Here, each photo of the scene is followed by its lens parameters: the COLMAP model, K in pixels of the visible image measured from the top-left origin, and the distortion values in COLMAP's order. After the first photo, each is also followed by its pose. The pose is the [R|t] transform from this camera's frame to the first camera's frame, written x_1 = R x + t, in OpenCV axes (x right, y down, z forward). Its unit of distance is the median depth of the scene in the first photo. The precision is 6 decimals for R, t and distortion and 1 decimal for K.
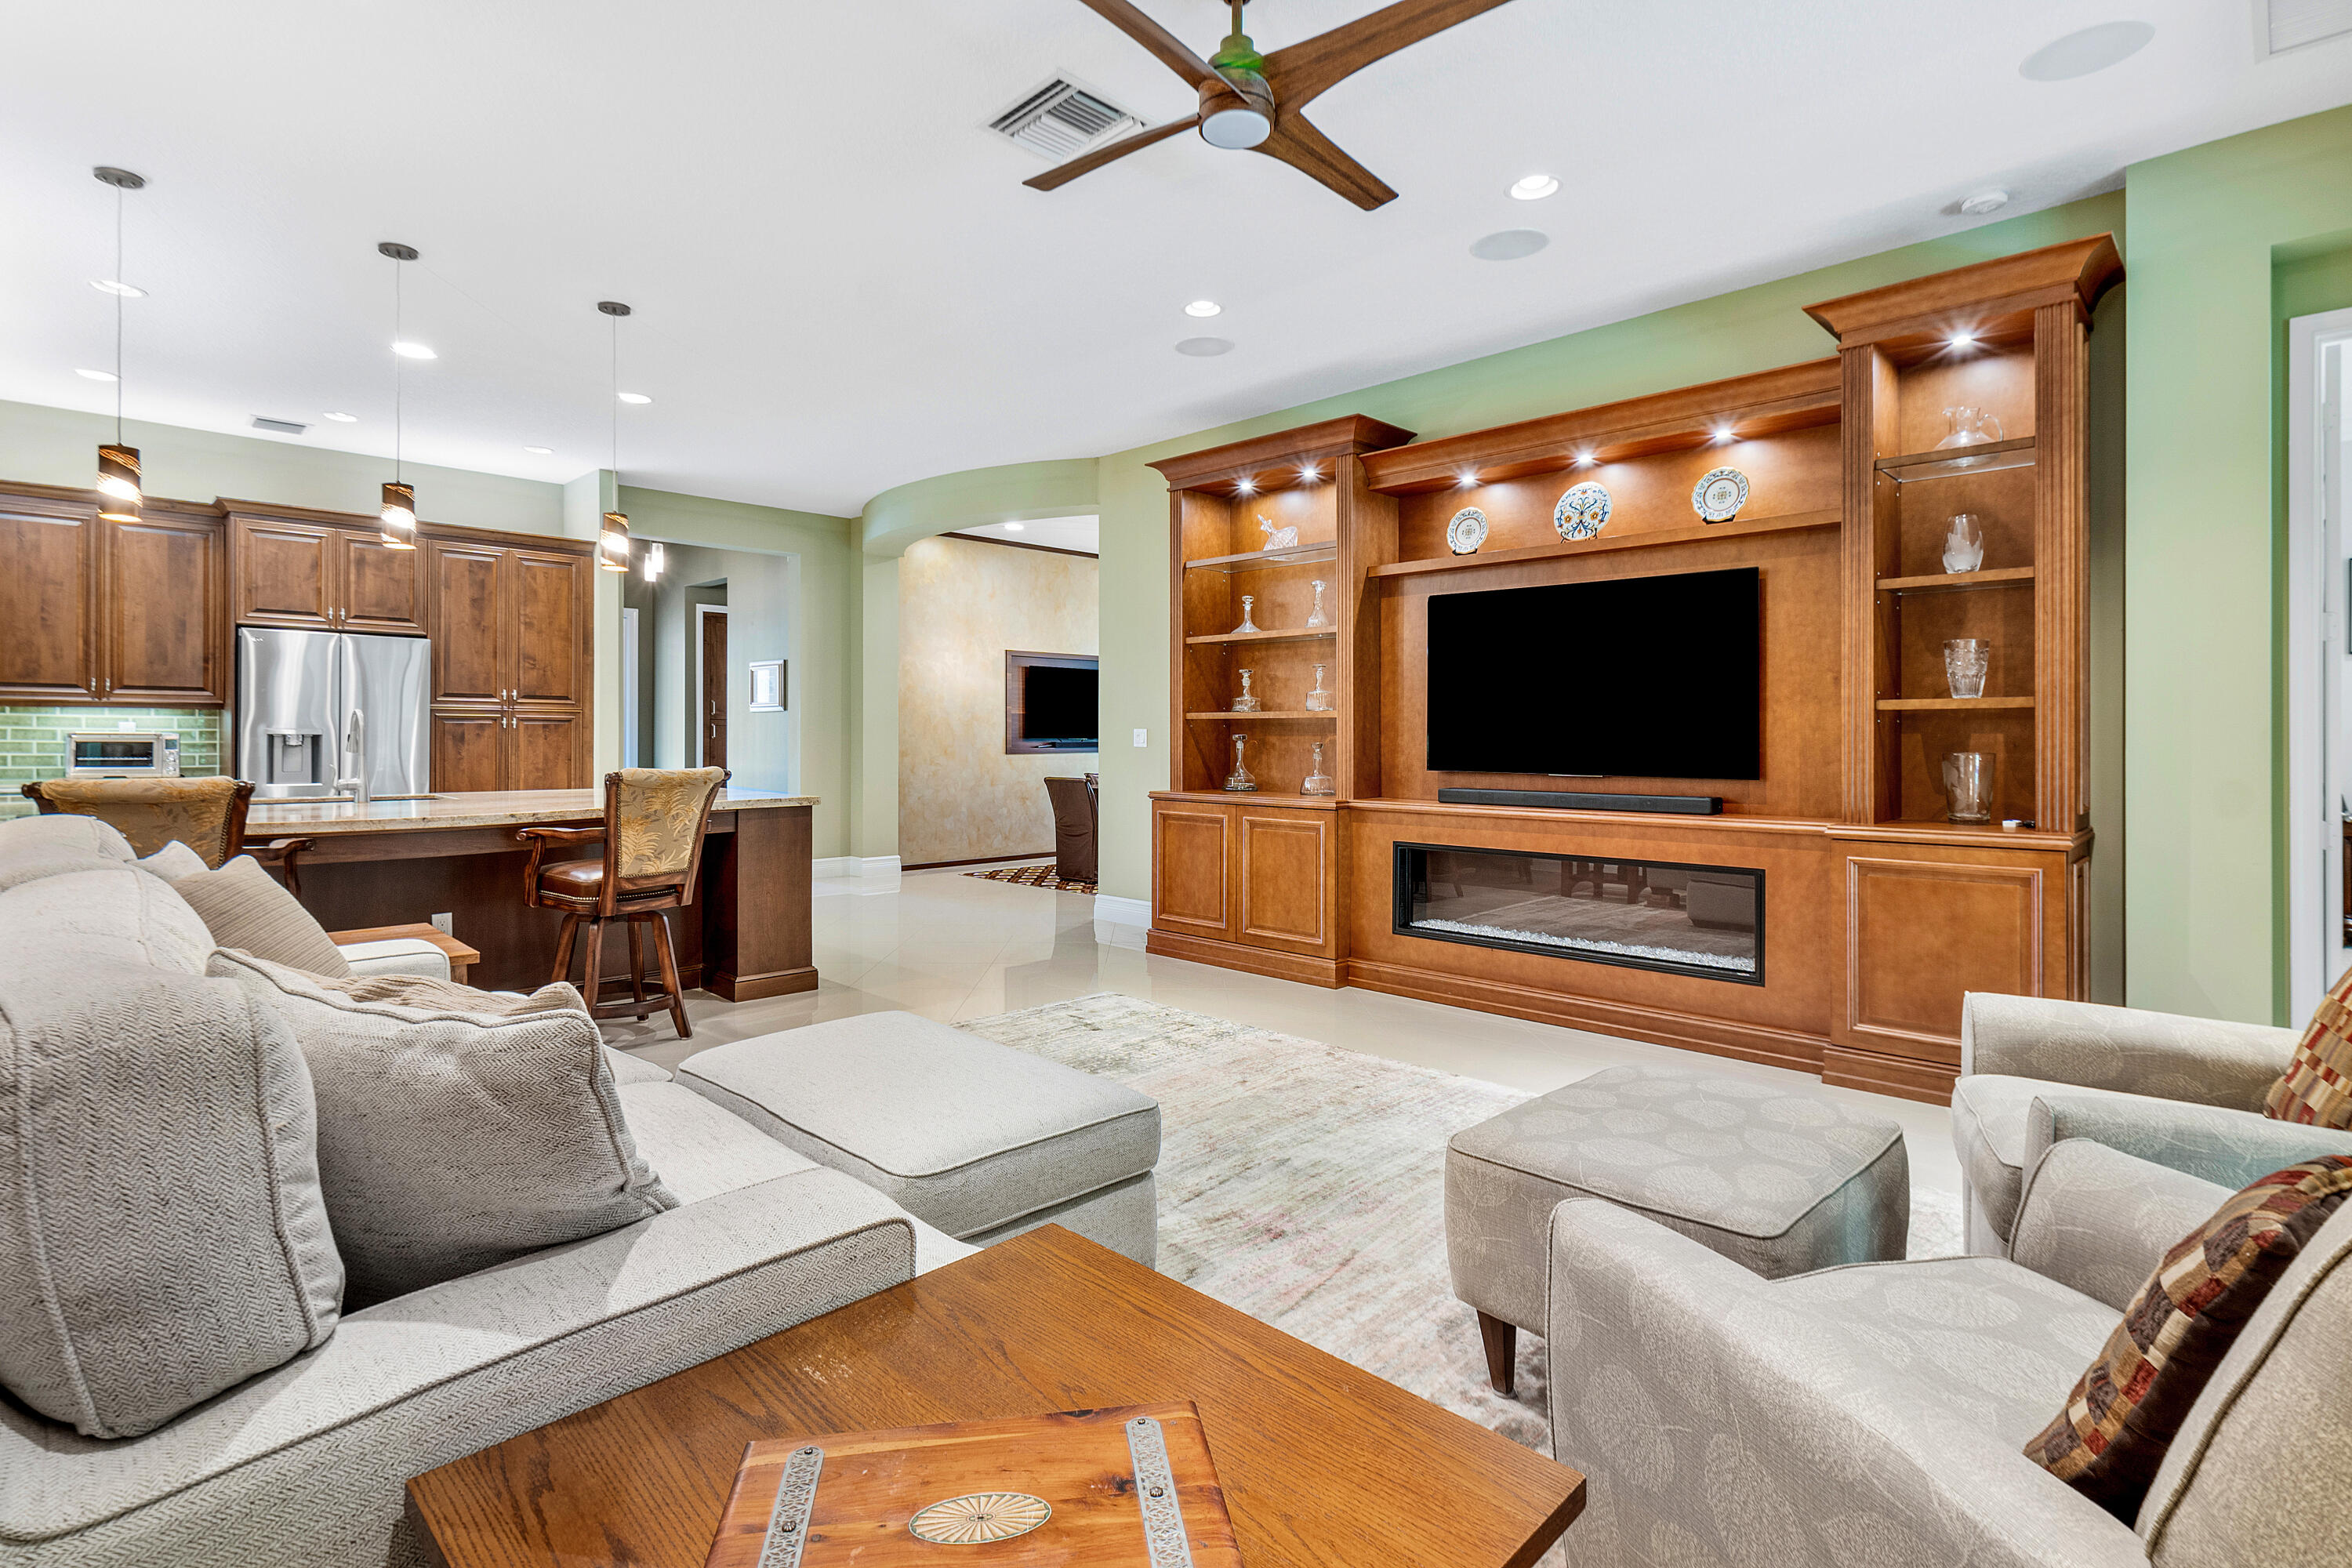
lens RADIAL K [[1104.8, 0, 1177.3], [0, 1104.8, 726.7], [0, 0, 1]] dist [0.000563, 0.000028]
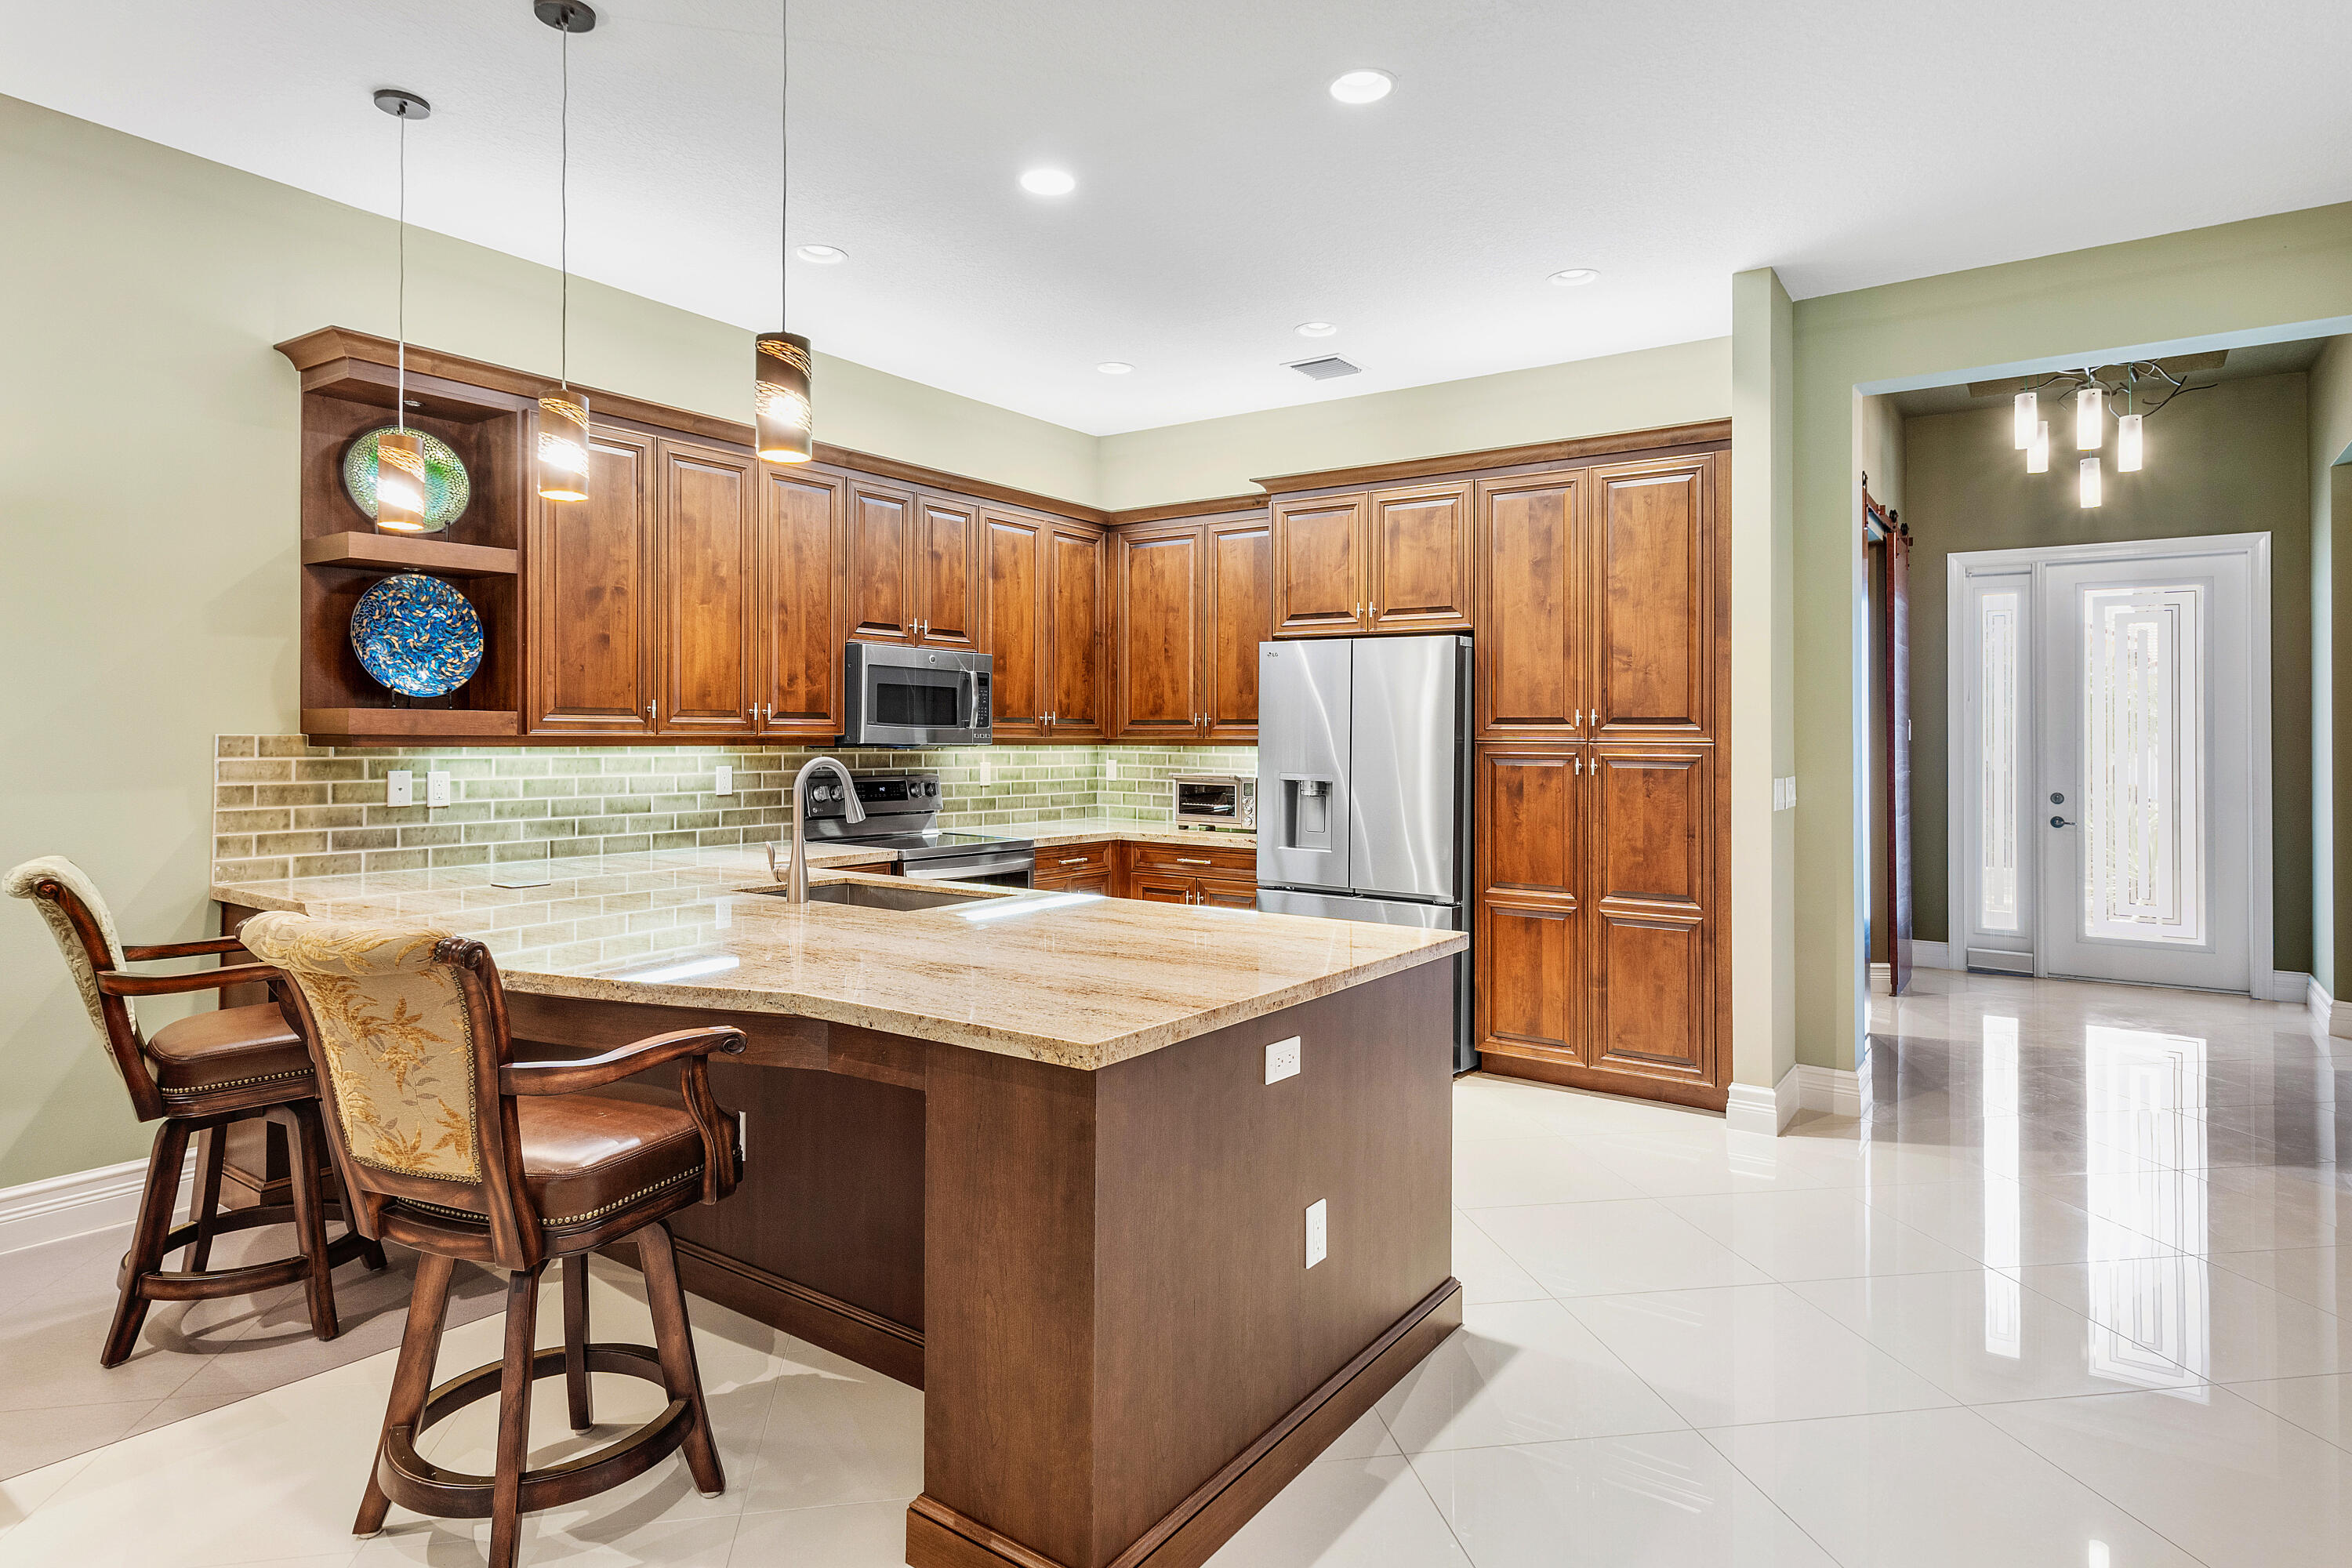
lens RADIAL K [[1291.3, 0, 1130.4], [0, 1291.3, 741.7], [0, 0, 1]] dist [0.002452, 0.000200]
pose [[0.160774, -0.003650, -0.986984, 0.031011], [0.000793, 0.999993, -0.003569, -0.016517], [0.986991, -0.000209, 0.160776, 0.760855]]
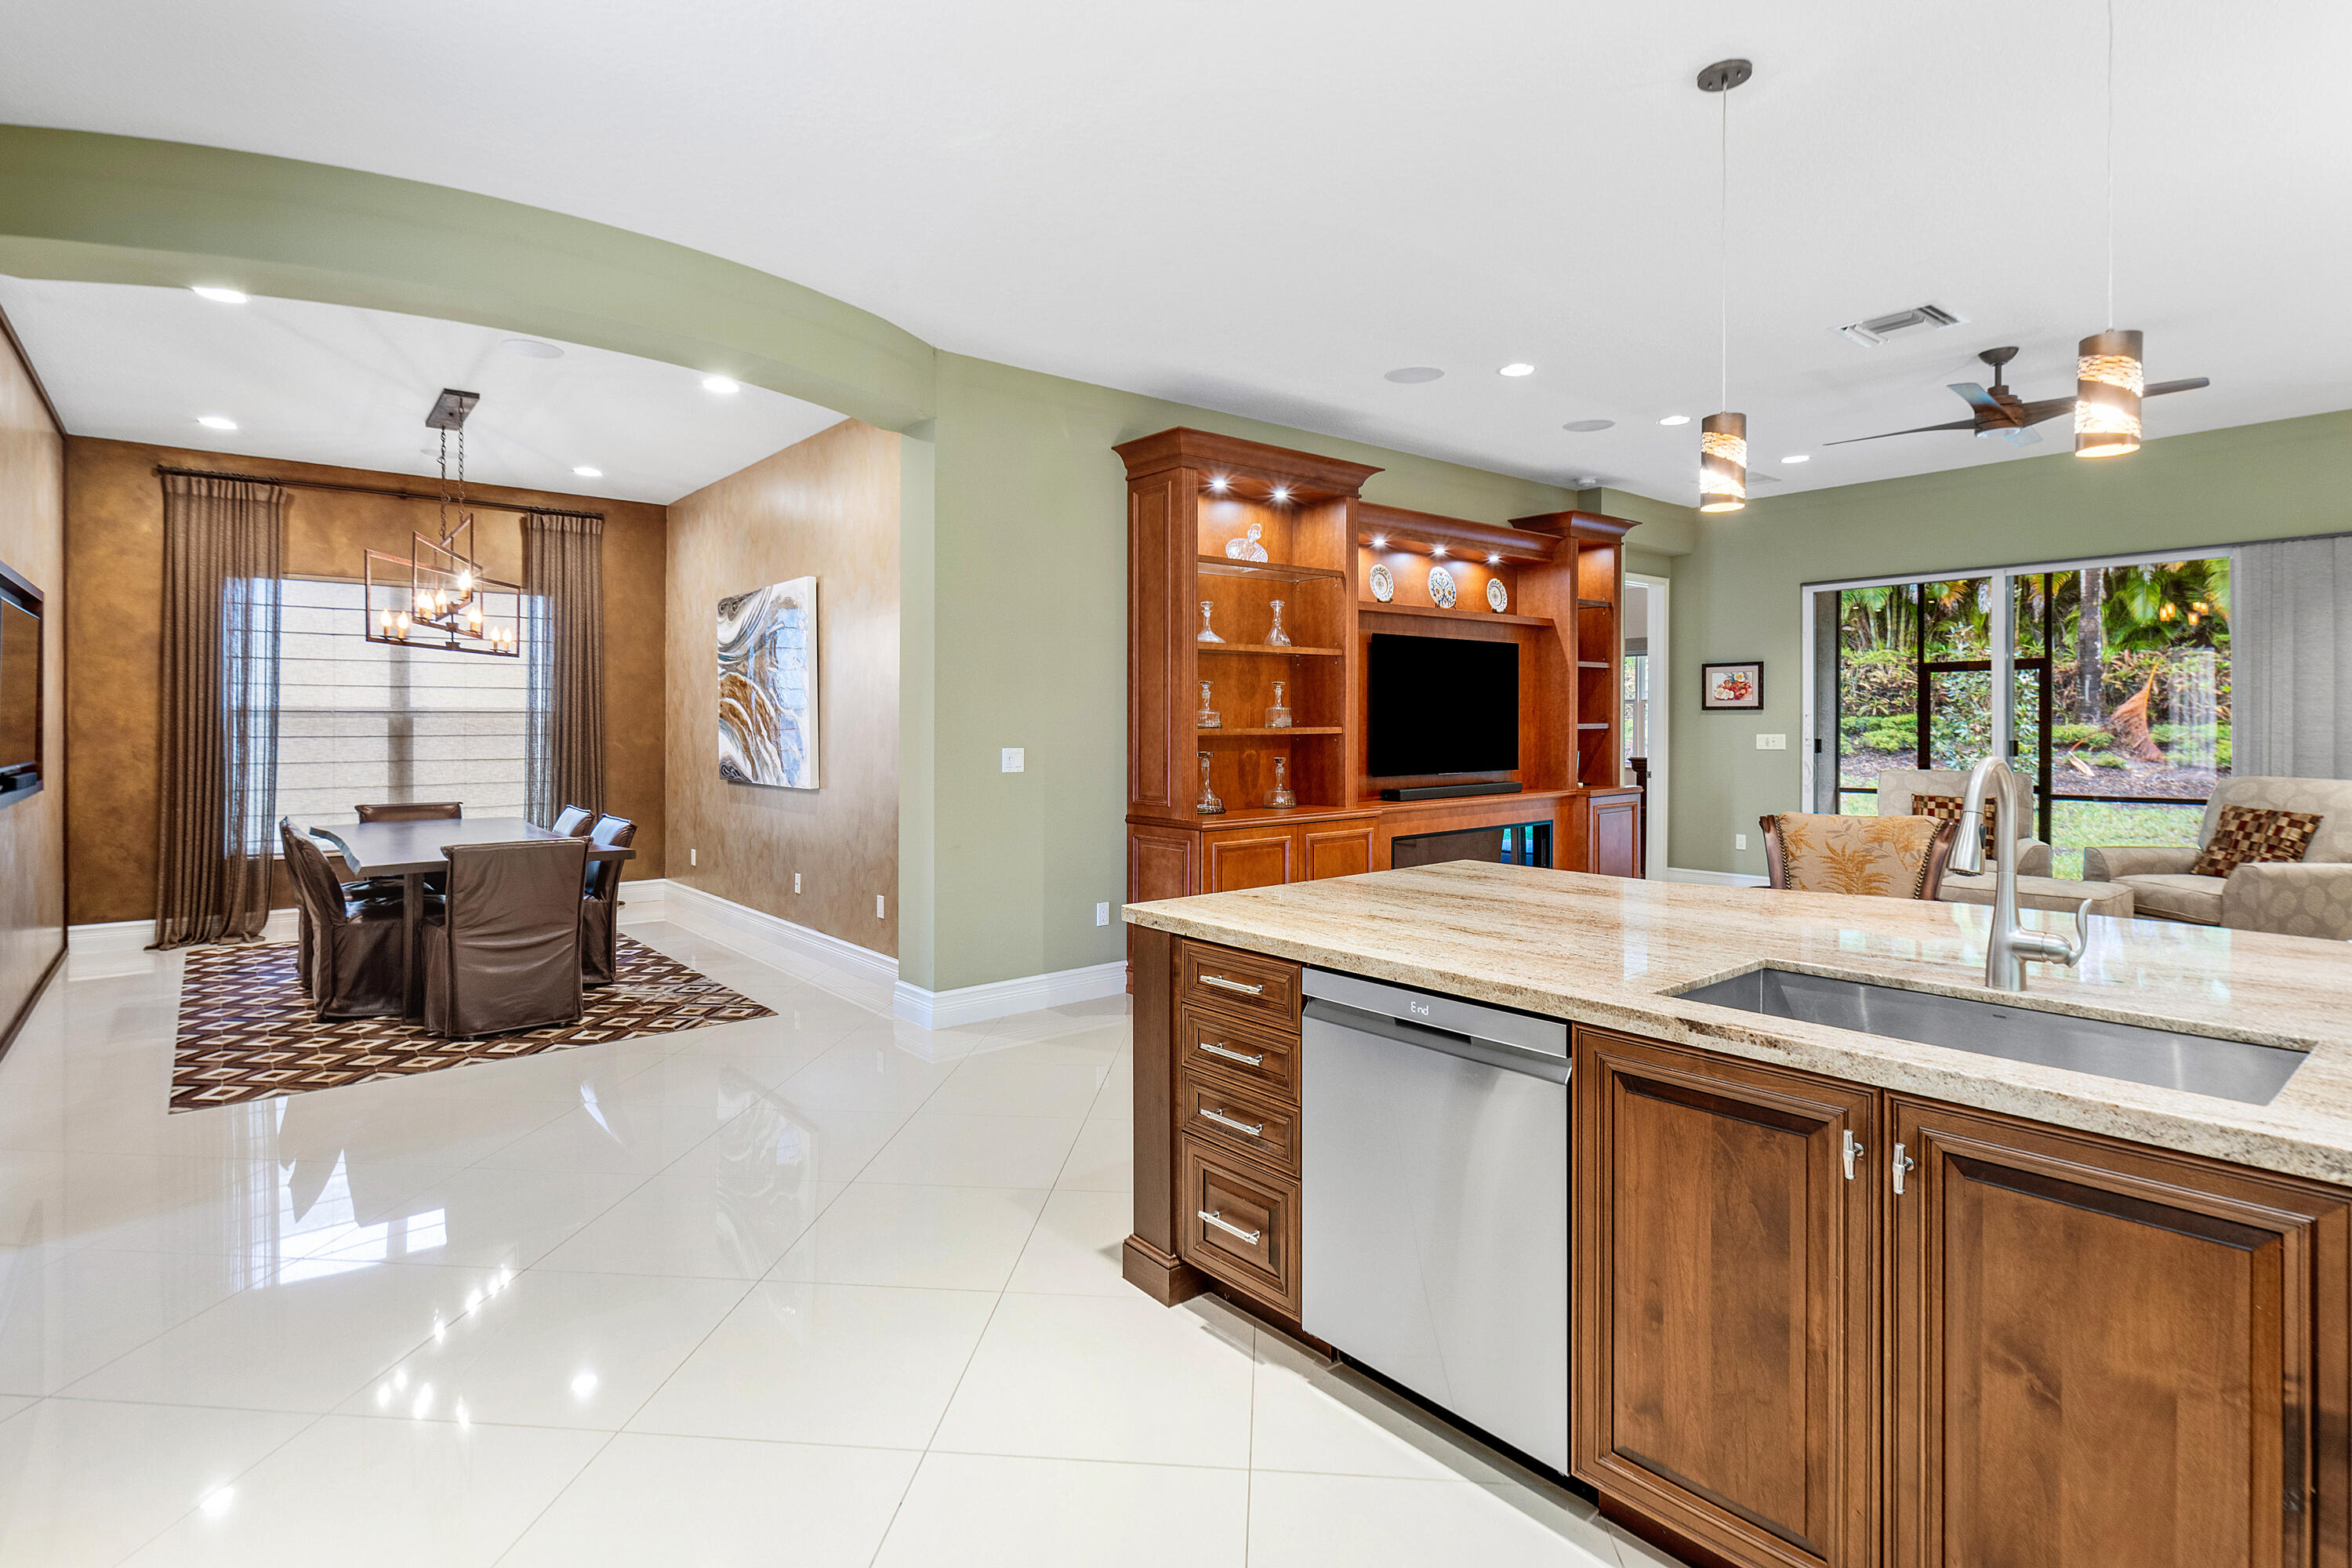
lens RADIAL K [[1143.1, 0, 1164.1], [0, 1143.1, 731.6], [0, 0, 1]] dist [0.001623, -0.000519]
pose [[0.084027, -0.013183, 0.996376, -0.835019], [0.002601, 0.999912, 0.013010, -0.021344], [-0.996460, 0.001498, 0.084054, 0.905167]]
